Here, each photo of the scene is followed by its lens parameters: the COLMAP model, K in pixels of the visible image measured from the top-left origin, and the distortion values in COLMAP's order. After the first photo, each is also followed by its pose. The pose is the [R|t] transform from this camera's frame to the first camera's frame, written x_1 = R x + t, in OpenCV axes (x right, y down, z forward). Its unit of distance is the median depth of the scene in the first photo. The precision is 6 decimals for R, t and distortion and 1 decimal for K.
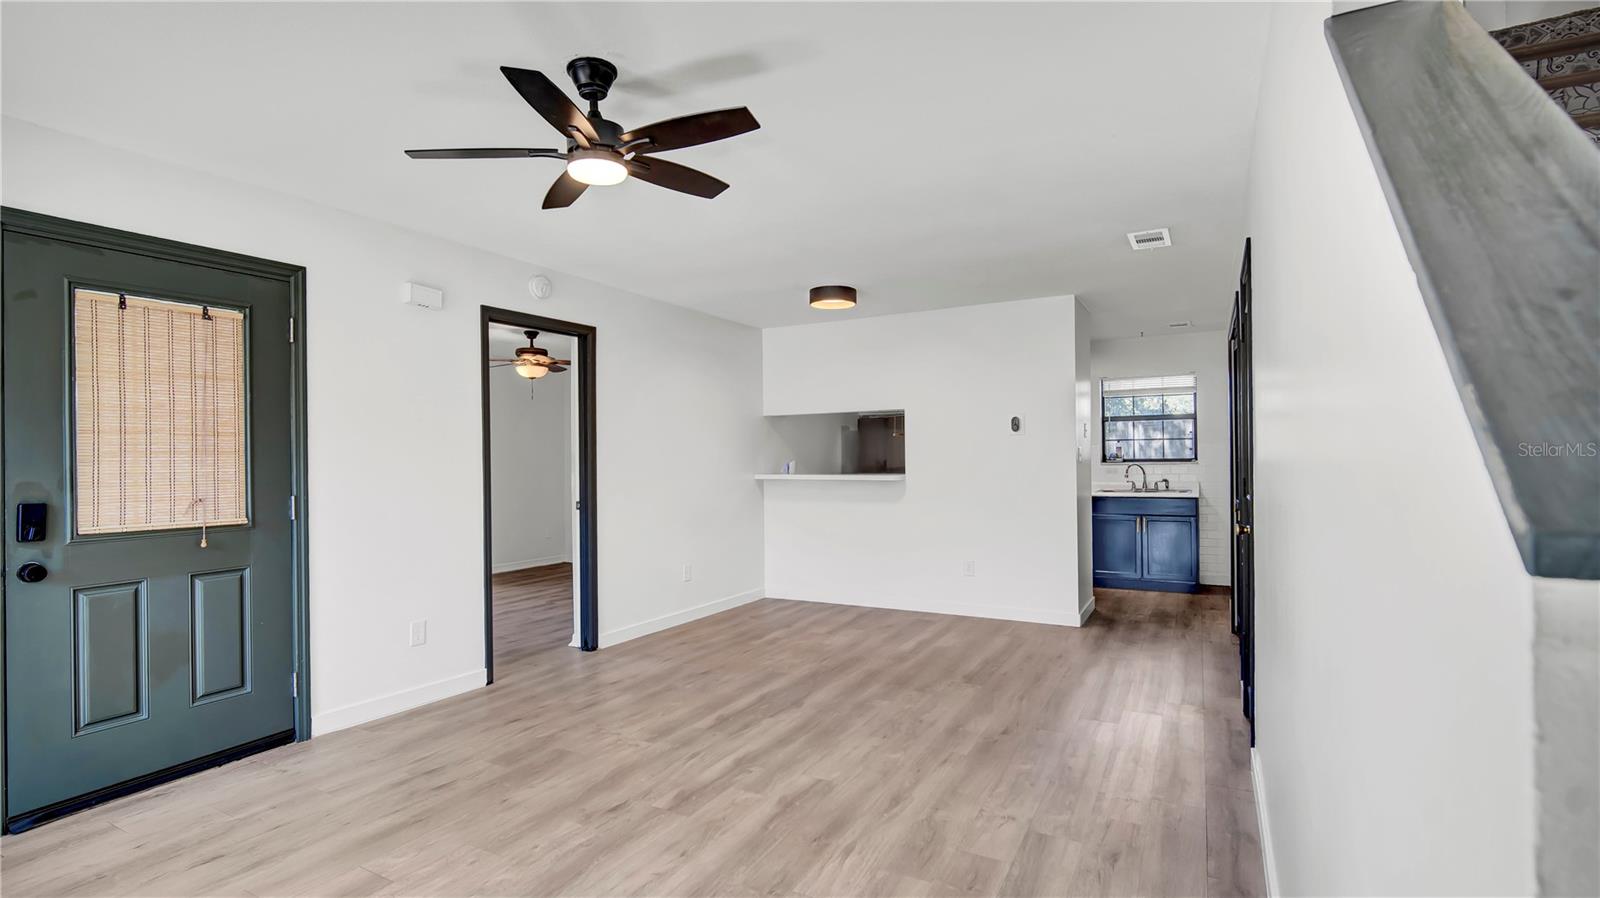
lens RADIAL K [[716.7, 0, 800.0], [0, 716.7, 449.0], [0, 0, 1]] dist [-0.000542, 0.000278]
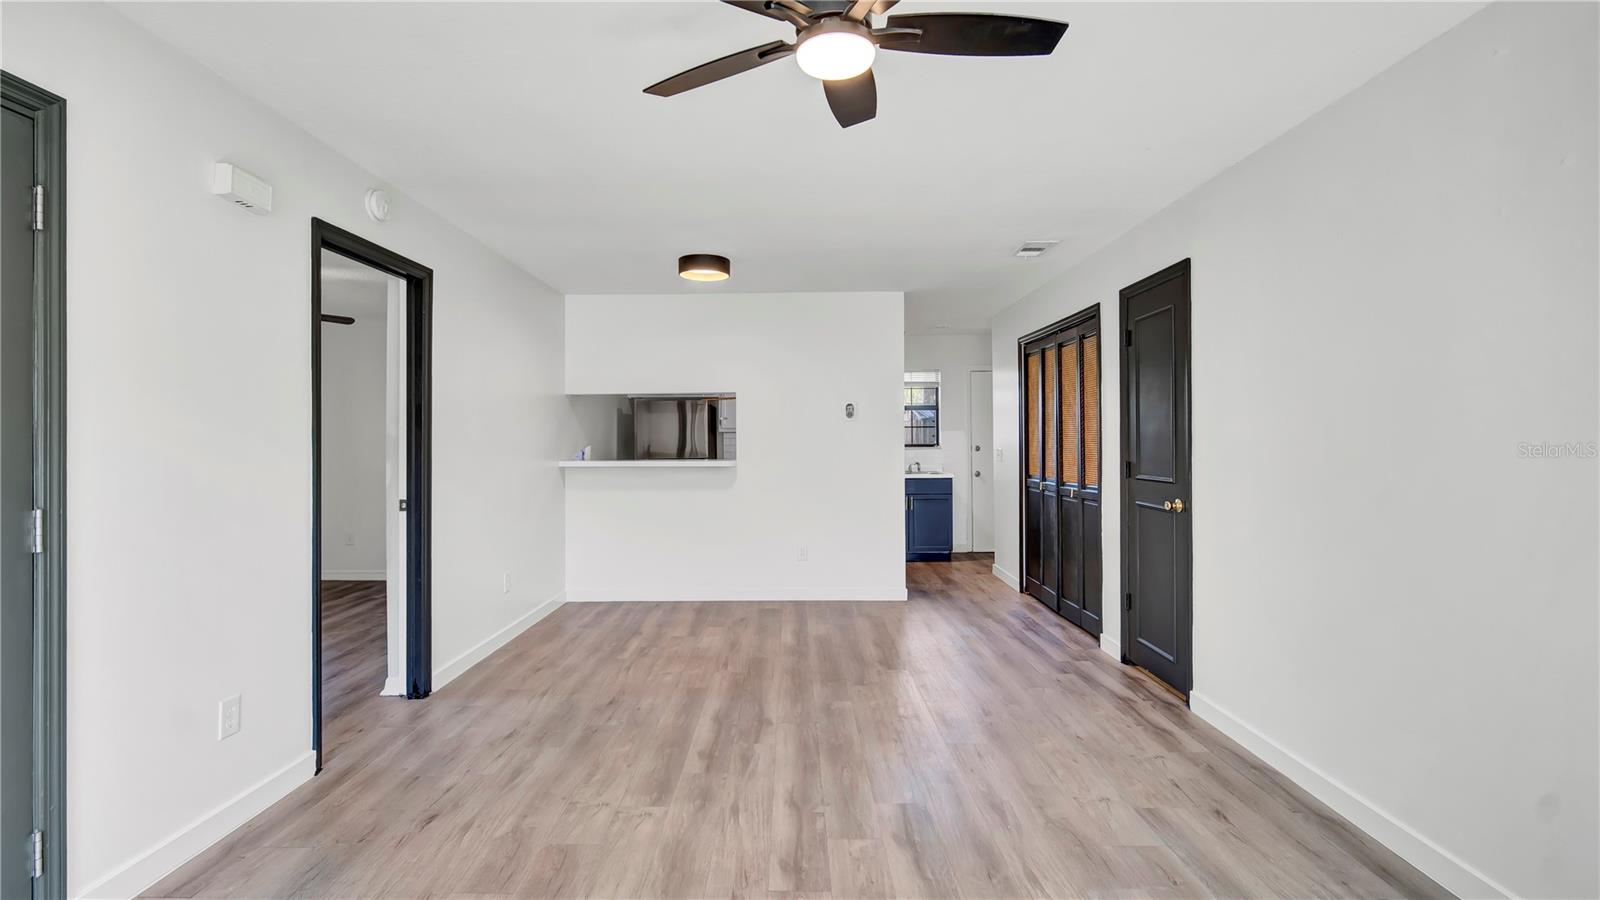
lens RADIAL K [[698.7, 0, 806.7], [0, 698.7, 431.5], [0, 0, 1]] dist [-0.003416, 0.000238]
pose [[0.886807, 0.010658, 0.462017, -0.356369], [-0.009076, 0.999943, -0.005648, 0.002458], [-0.462051, 0.000815, 0.886853, 0.209488]]
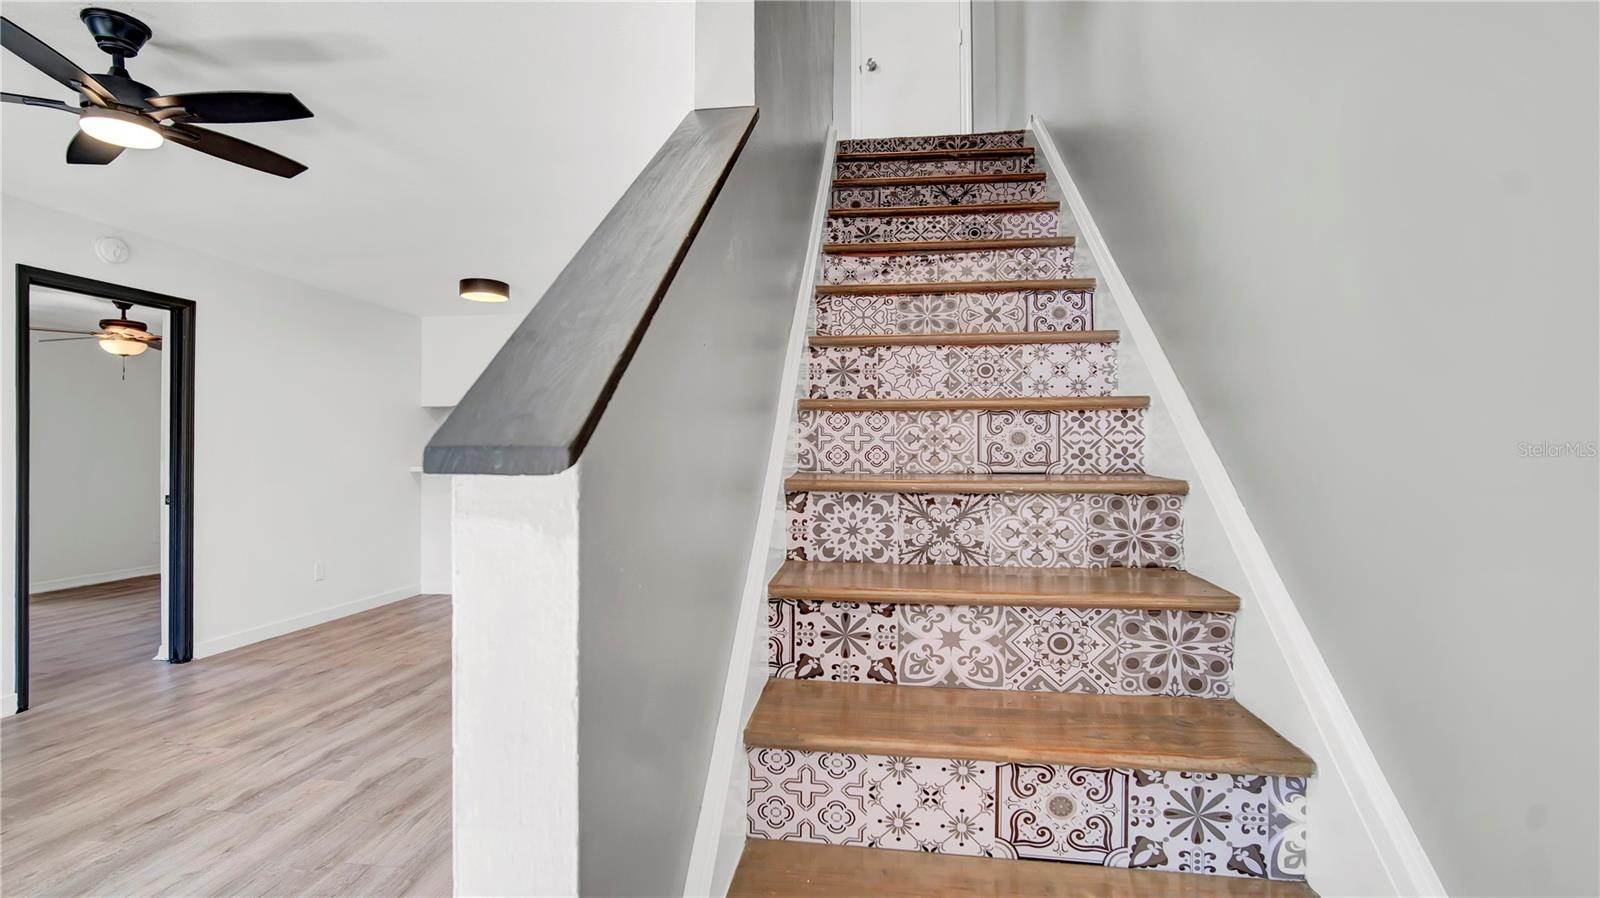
lens RADIAL K [[695.4, 0, 752.5], [0, 695.4, 440.8], [0, 0, 1]] dist [0.000985, 0.001393]
pose [[0.941548, 0.010705, 0.336708, 0.105970], [-0.008275, 0.999928, -0.008654, 0.009133], [-0.336777, 0.005362, 0.941569, -0.074269]]
